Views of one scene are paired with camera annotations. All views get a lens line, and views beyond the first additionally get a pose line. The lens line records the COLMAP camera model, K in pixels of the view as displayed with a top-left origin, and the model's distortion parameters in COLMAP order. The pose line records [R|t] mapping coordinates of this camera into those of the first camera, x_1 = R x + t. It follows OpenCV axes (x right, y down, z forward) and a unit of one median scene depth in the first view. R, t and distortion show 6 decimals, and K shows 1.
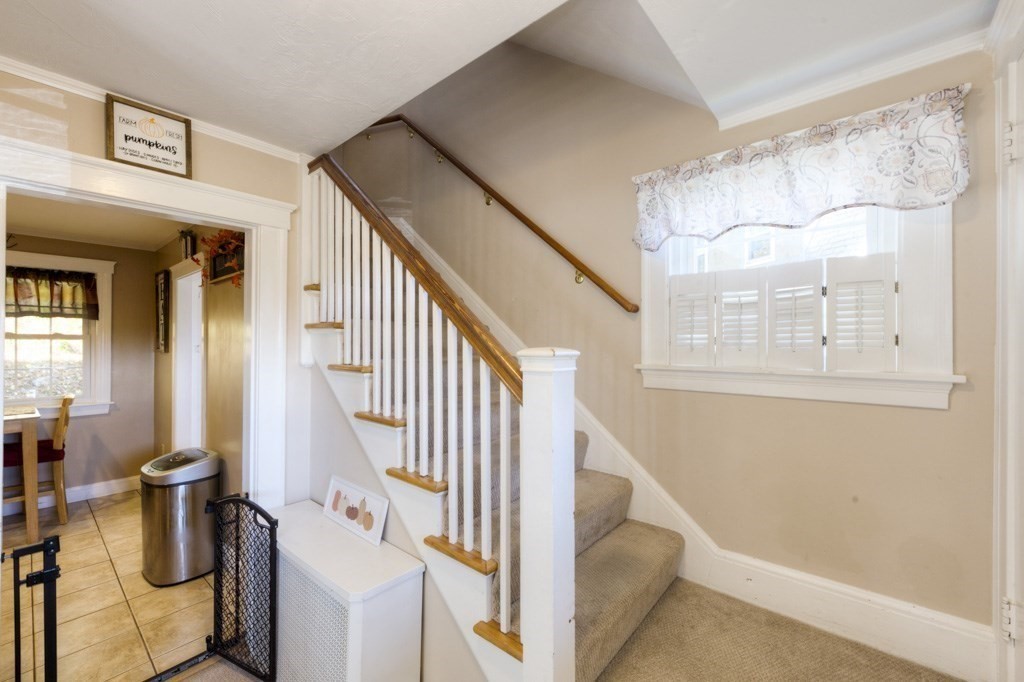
lens RADIAL K [[408.0, 0, 526.5], [0, 408.0, 340.6], [0, 0, 1]] dist [0.000275, 0.000005]
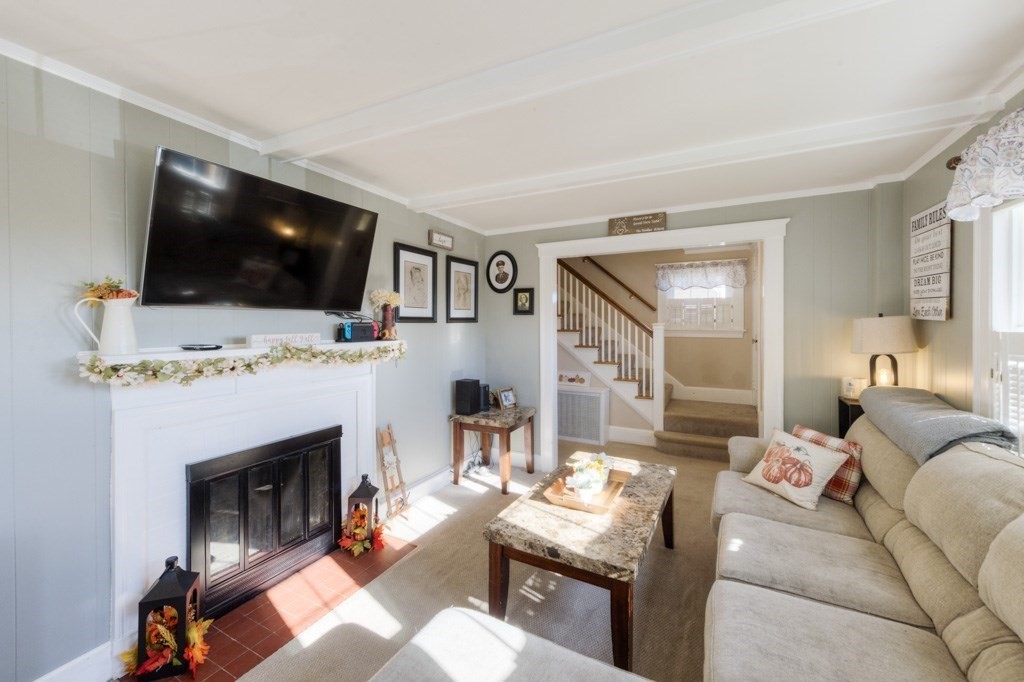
lens RADIAL K [[403.9, 0, 511.3], [0, 403.9, 323.5], [0, 0, 1]] dist [0.003028, -0.000004]
pose [[0.980111, -0.000122, 0.198451, -1.639387], [-0.001355, 0.999972, 0.007307, 0.000262], [-0.198446, -0.007430, 0.980084, -2.018341]]
